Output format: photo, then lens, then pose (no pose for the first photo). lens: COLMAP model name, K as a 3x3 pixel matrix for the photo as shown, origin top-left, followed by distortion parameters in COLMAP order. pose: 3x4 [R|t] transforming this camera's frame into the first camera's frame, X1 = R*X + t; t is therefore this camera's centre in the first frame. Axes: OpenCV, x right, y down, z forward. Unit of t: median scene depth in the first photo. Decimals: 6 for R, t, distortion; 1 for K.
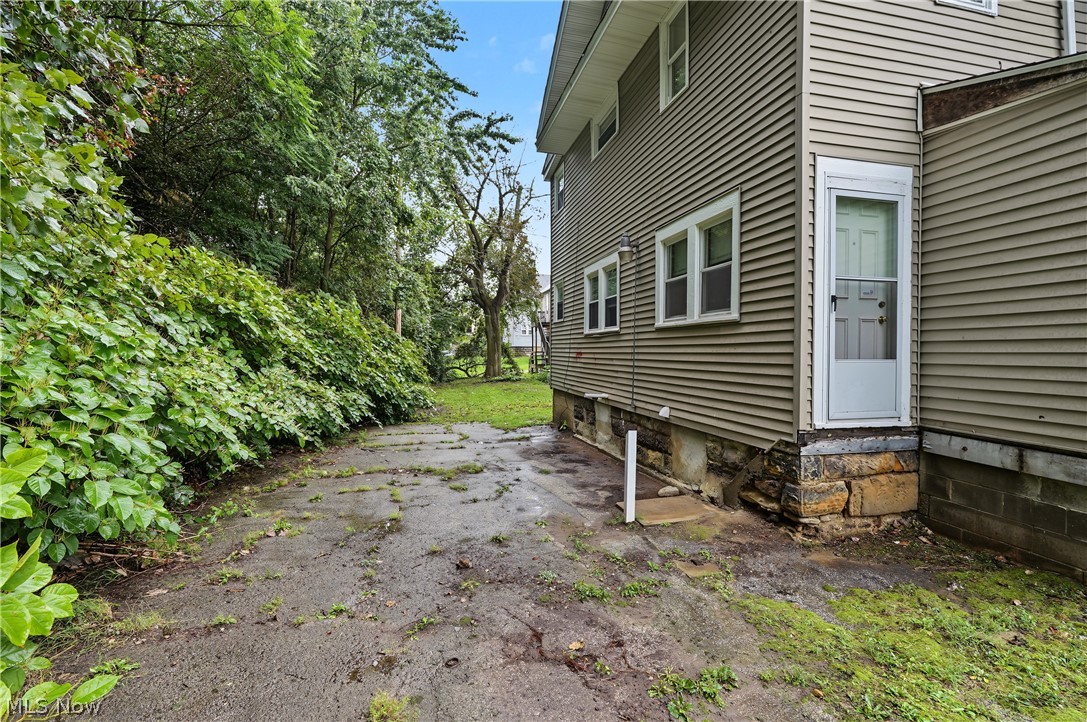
lens RADIAL K [[500.6, 0, 546.9], [0, 500.6, 365.7], [0, 0, 1]] dist [-0.005019, -0.000059]
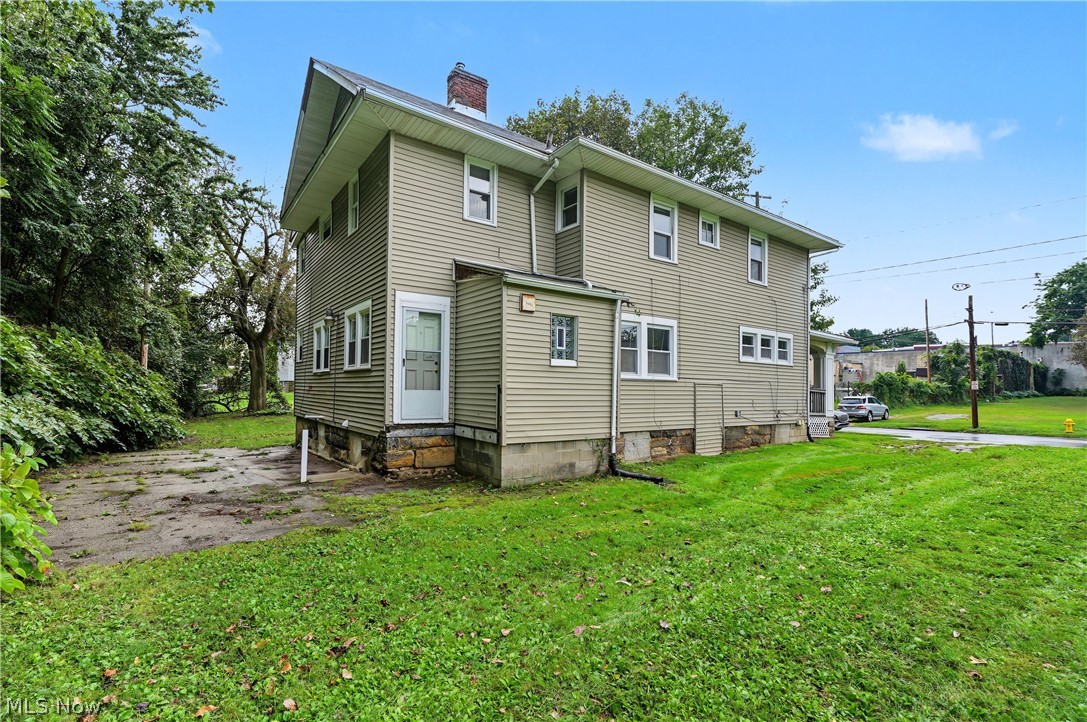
lens RADIAL K [[508.7, 0, 543.1], [0, 508.7, 385.3], [0, 0, 1]] dist [-0.009267, 0.000590]
pose [[0.927834, 0.012454, 0.372785, 0.106558], [0.000150, 0.999430, -0.033762, 0.012950], [-0.372993, 0.031382, 0.927303, -0.373252]]
